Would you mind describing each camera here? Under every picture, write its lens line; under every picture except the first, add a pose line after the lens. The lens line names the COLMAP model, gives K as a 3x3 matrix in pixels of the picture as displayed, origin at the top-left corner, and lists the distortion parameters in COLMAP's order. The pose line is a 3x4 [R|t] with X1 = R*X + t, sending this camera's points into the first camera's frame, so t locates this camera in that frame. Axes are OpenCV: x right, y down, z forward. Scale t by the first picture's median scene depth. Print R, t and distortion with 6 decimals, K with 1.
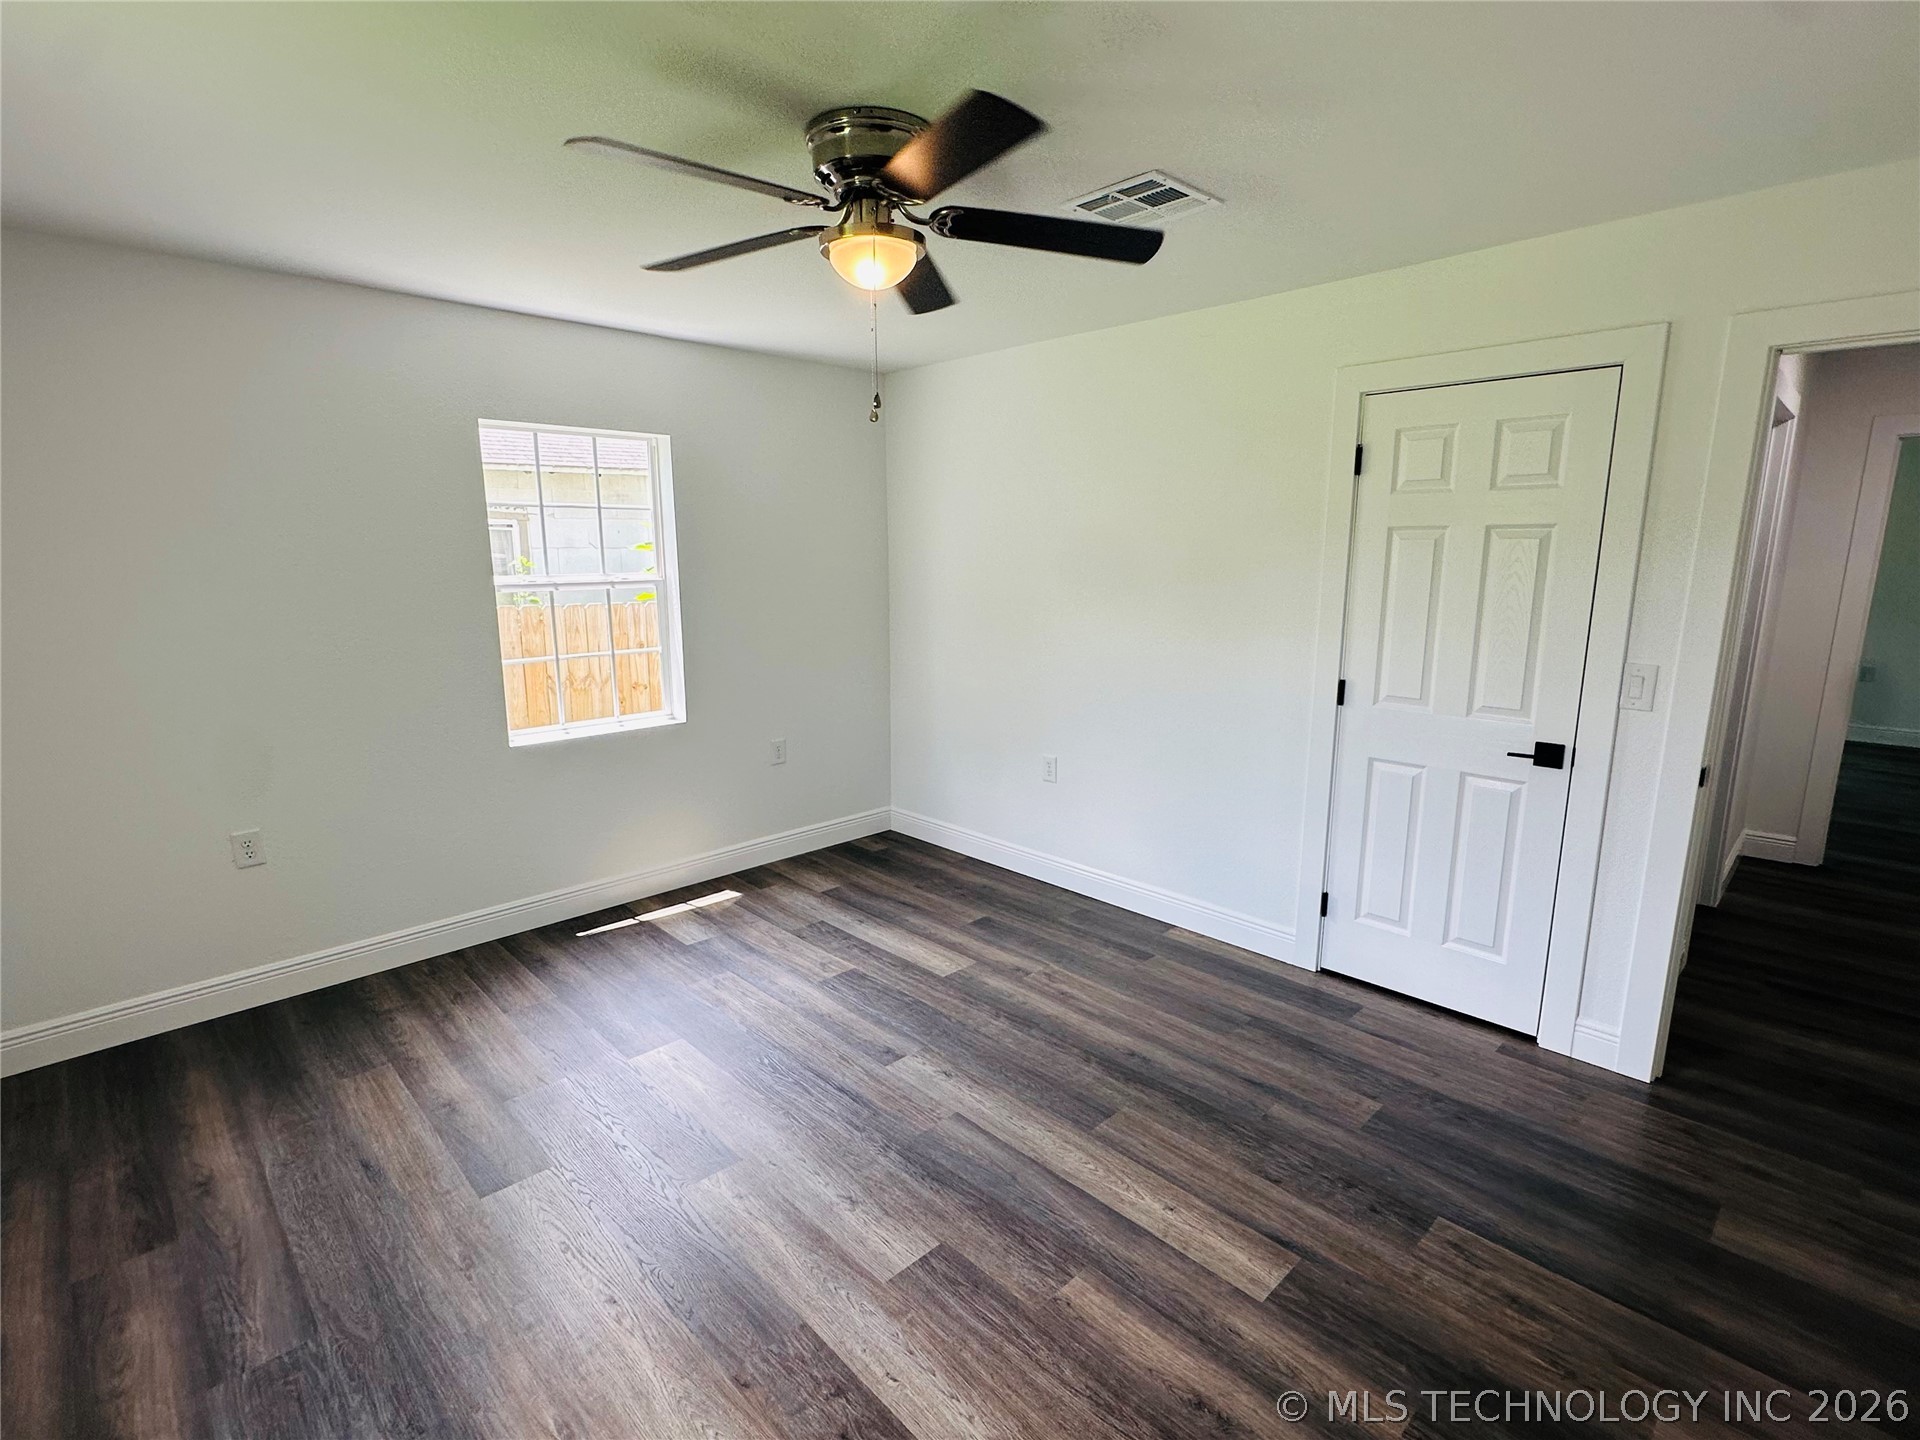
lens RADIAL K [[917.7, 0, 964.0], [0, 917.7, 733.3], [0, 0, 1]] dist [-0.006105, 0.001112]
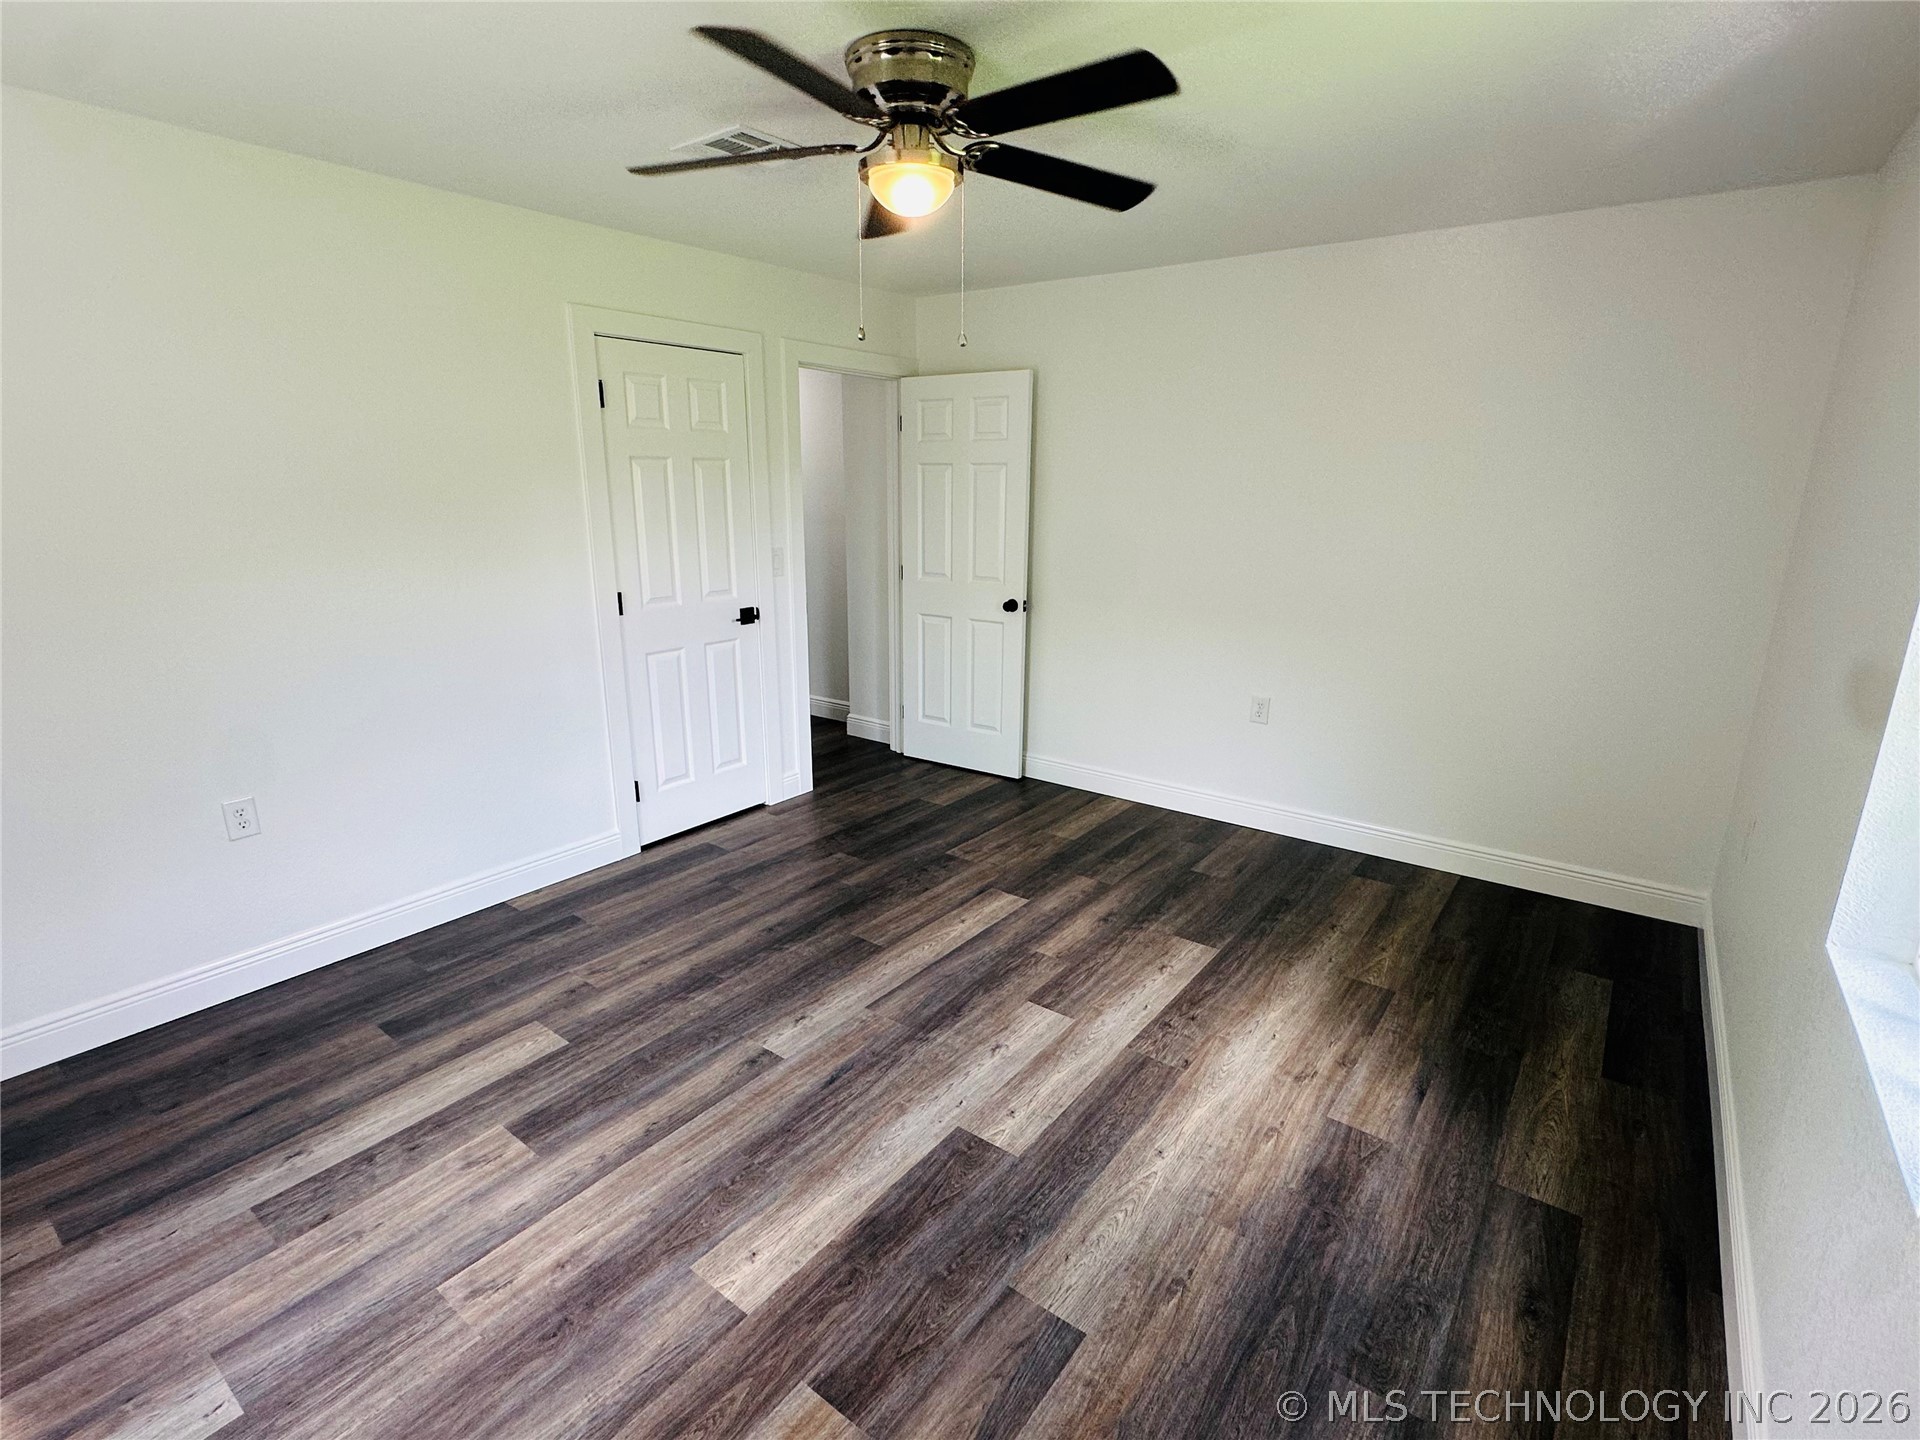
lens RADIAL K [[917.7, 0, 961.9], [0, 917.7, 714.0], [0, 0, 1]] dist [-0.006105, 0.001112]
pose [[-0.153413, -0.248586, 0.956384, -0.793096], [0.189018, 0.942587, 0.275320, -0.152426], [-0.969916, 0.223011, -0.097618, 0.751721]]
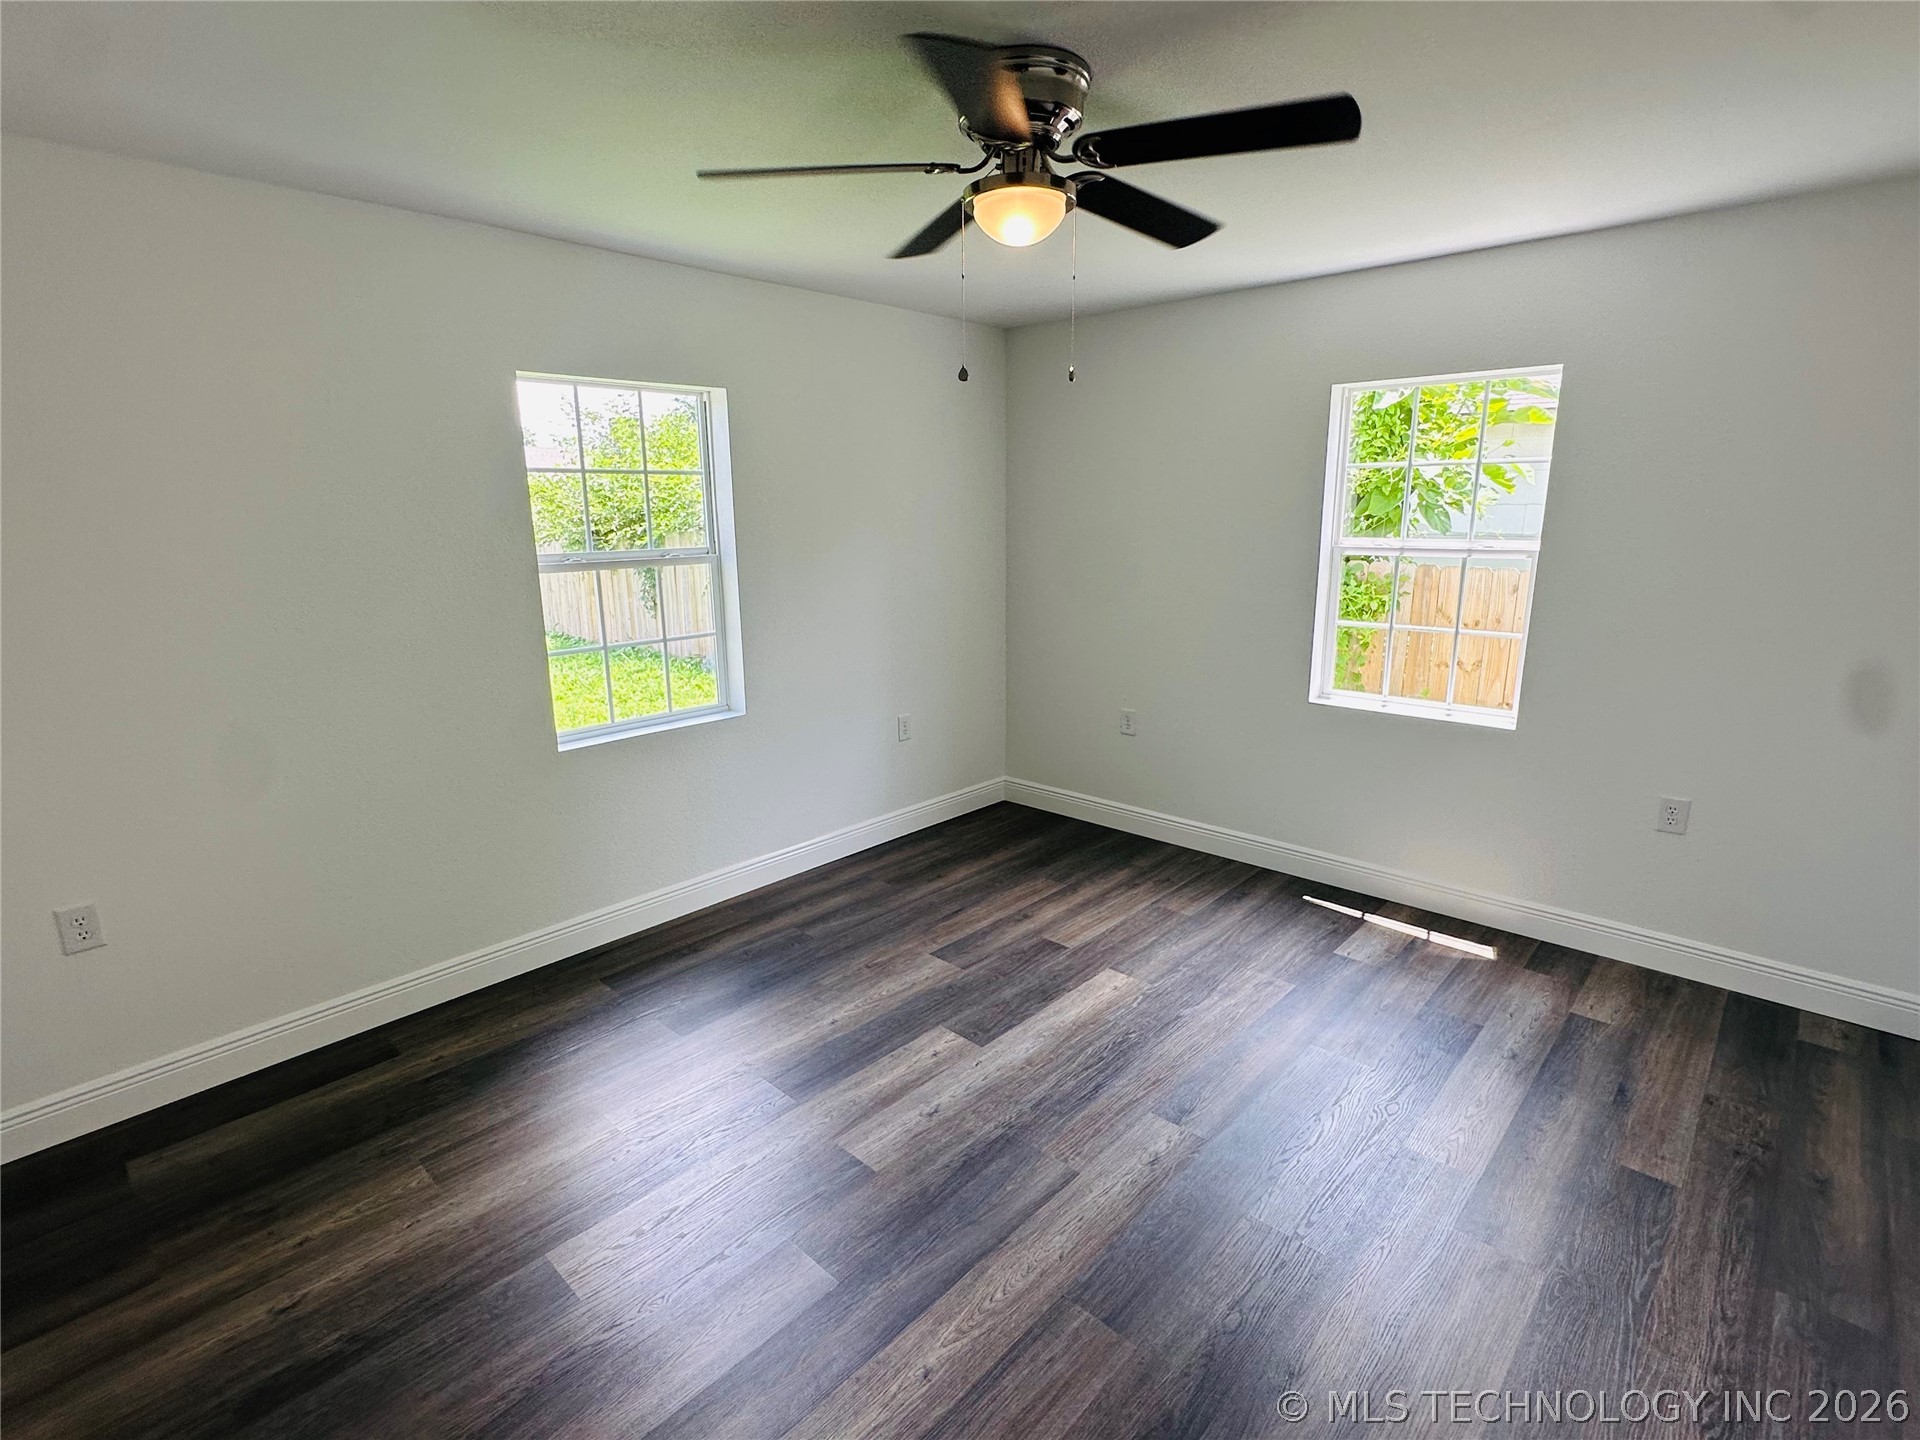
lens RADIAL K [[917.7, 0, 960.0], [0, 917.7, 739.9], [0, 0, 1]] dist [-0.006105, 0.001112]
pose [[0.045573, 0.247037, -0.967934, 0.596316], [-0.189250, 0.953529, 0.234450, -0.132781], [0.980871, 0.172497, 0.090207, 0.604999]]
